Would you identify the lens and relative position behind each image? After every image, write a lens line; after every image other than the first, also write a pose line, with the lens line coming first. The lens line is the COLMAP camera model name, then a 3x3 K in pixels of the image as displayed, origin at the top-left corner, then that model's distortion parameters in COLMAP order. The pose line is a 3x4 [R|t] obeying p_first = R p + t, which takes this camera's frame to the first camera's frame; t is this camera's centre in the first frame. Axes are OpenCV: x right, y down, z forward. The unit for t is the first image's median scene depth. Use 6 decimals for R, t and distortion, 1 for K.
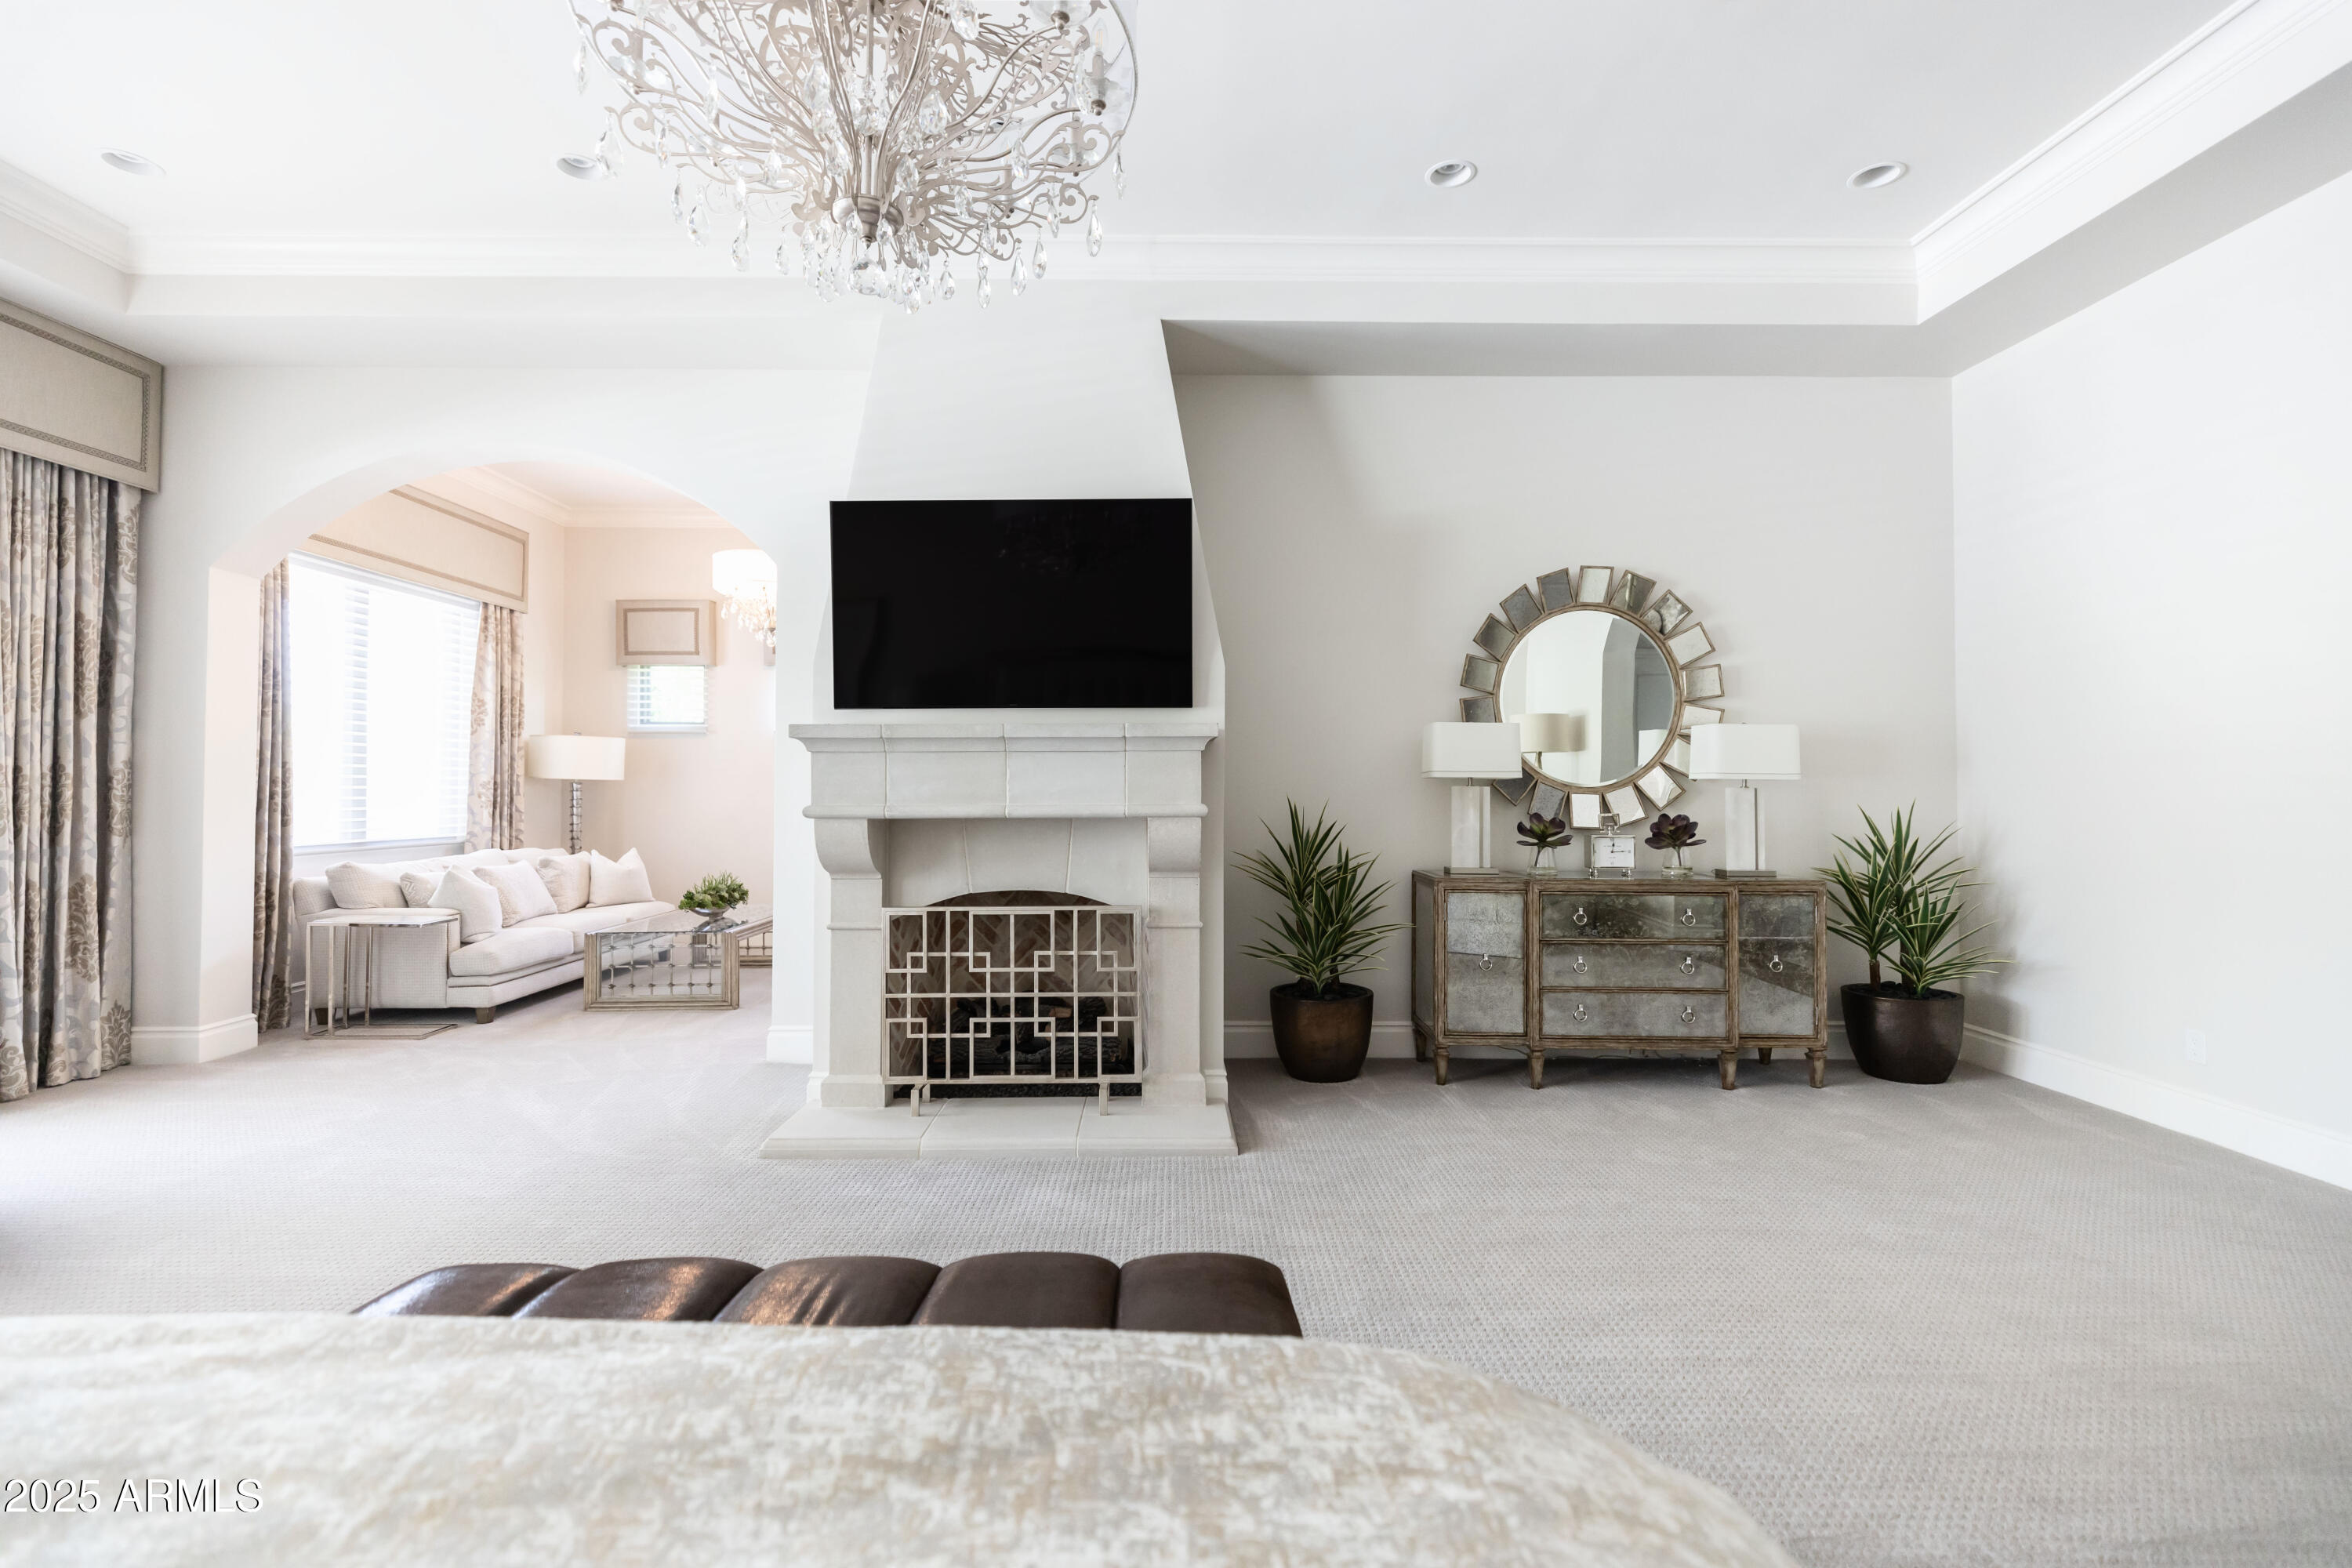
lens RADIAL K [[1090.5, 0, 1175.8], [0, 1090.5, 778.7], [0, 0, 1]] dist [0.008438, -0.002159]
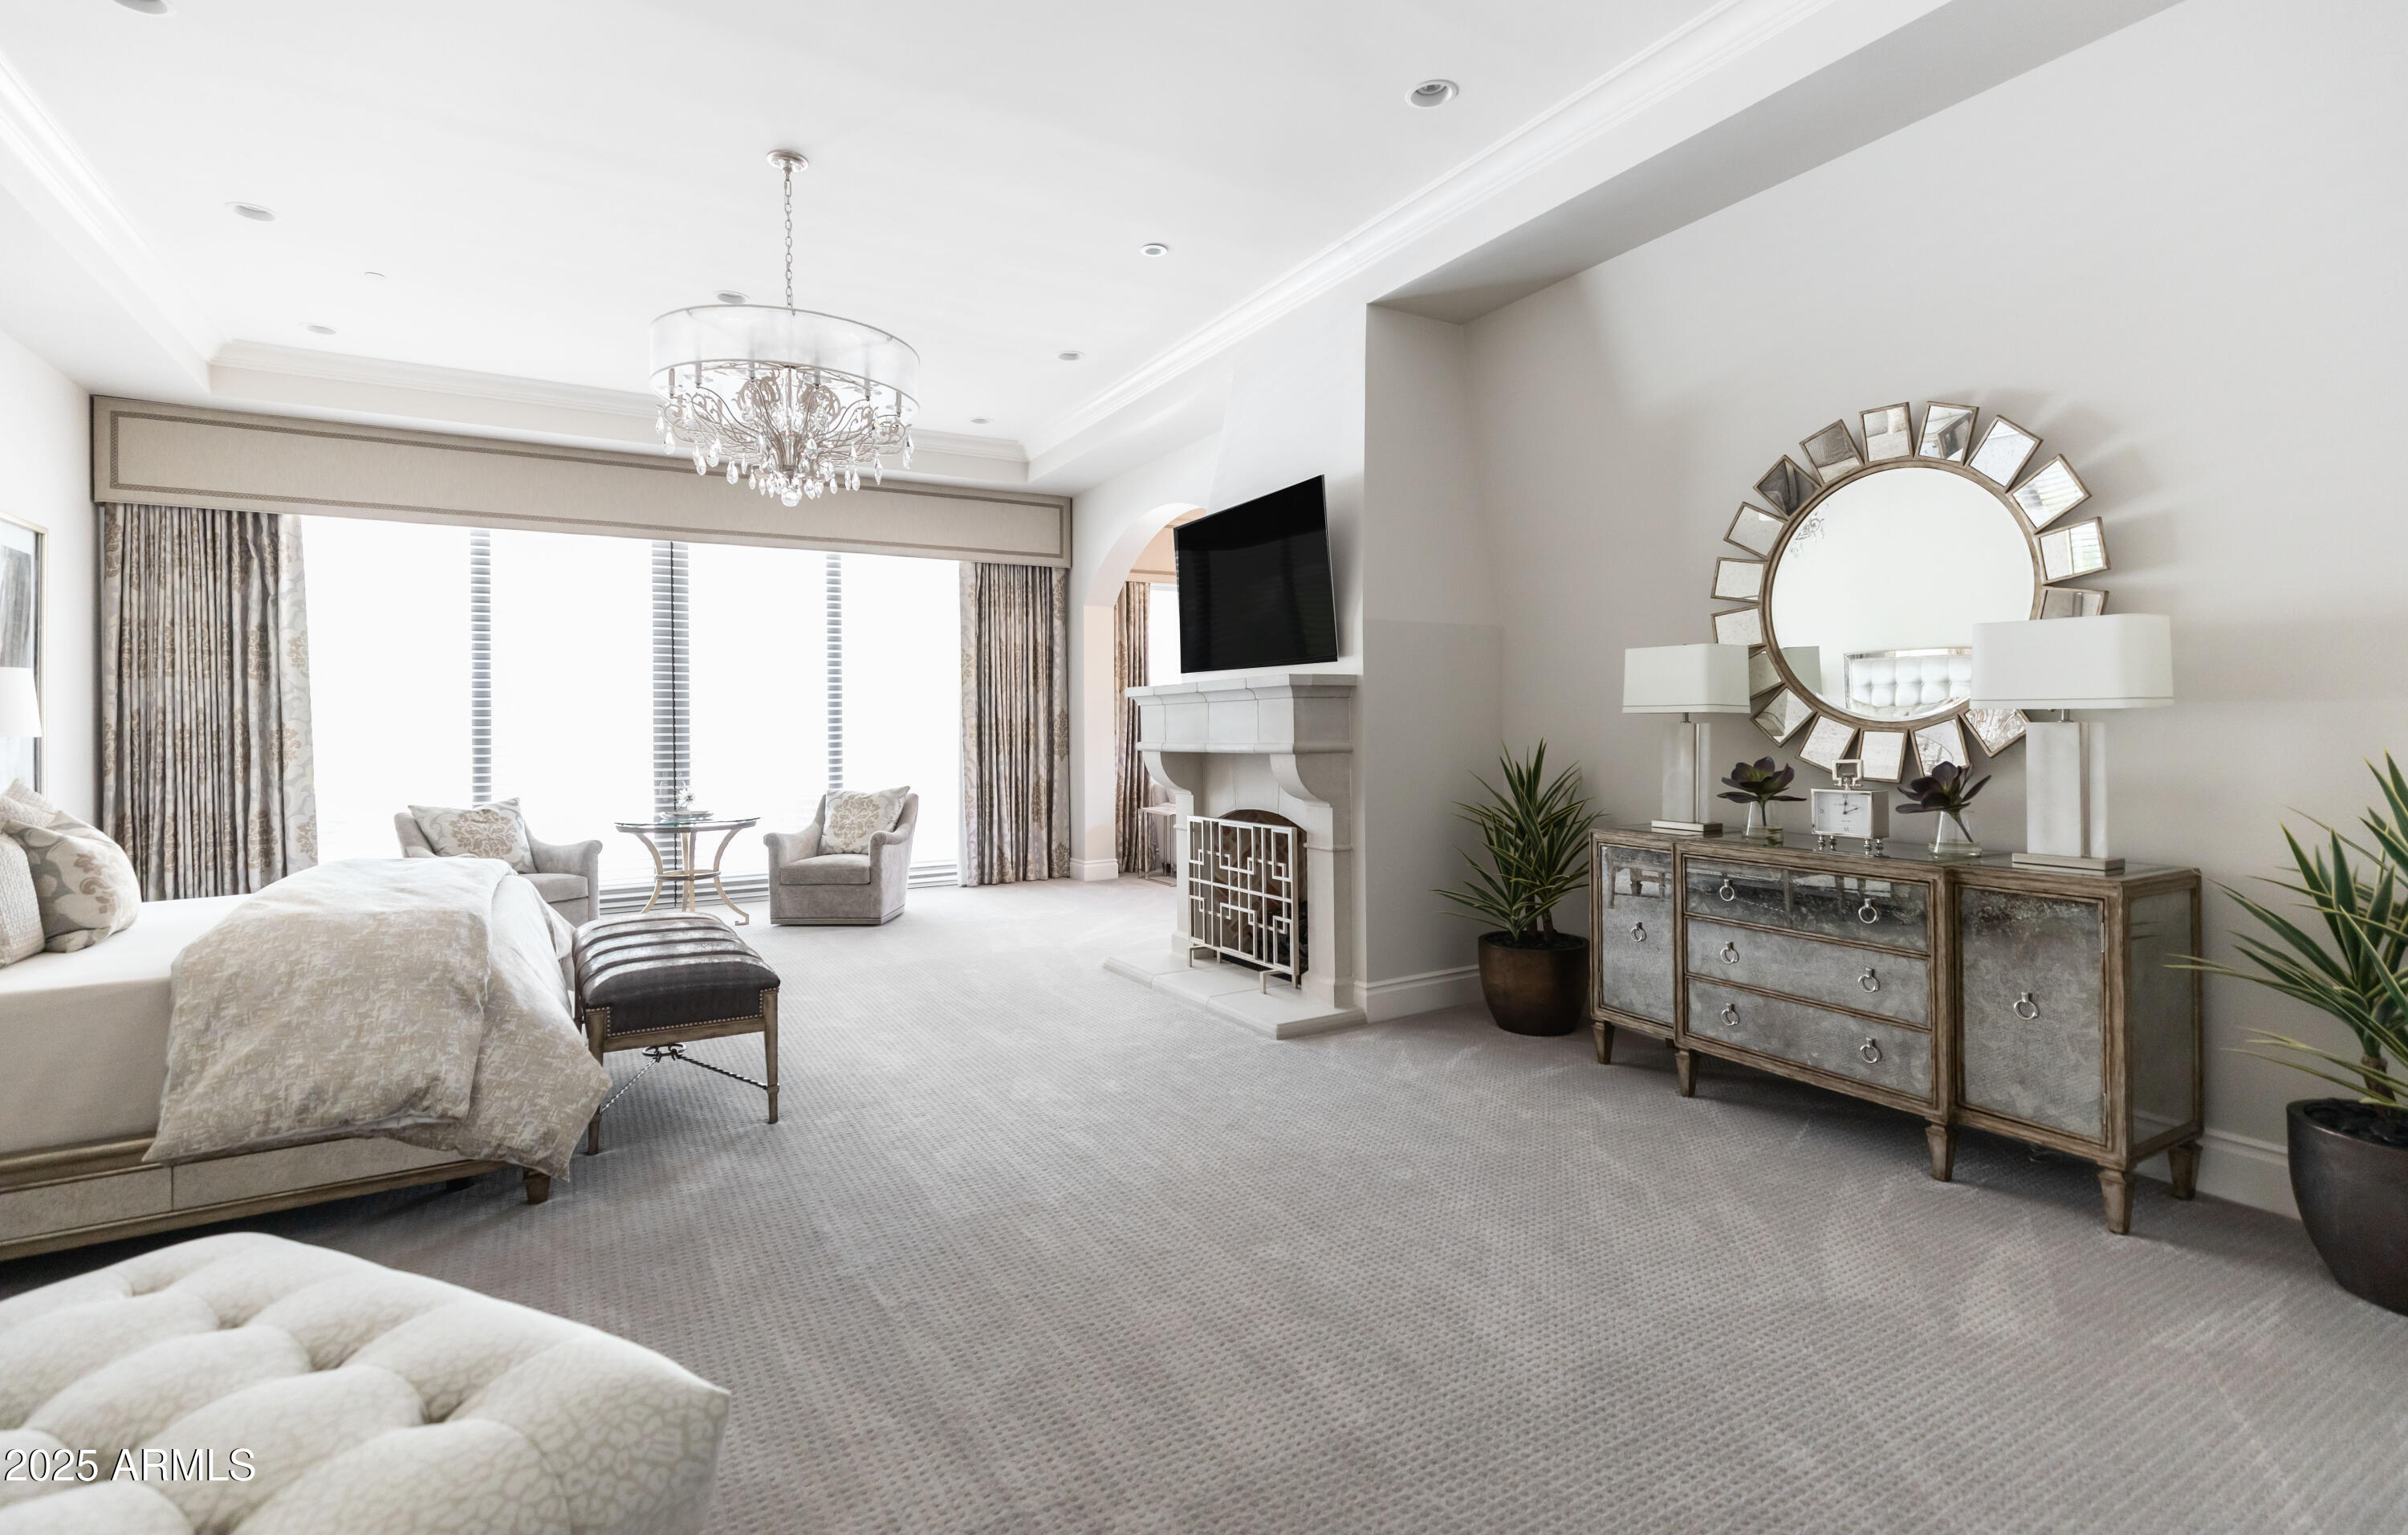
lens RADIAL K [[1136.6, 0, 1202.6], [0, 1136.6, 752.3], [0, 0, 1]] dist [0.003568, 0.000076]
pose [[0.482261, 0.014451, -0.875908, 0.912372], [0.018345, 0.999478, 0.026590, -0.000469], [0.875835, -0.028892, 0.481744, 0.290142]]
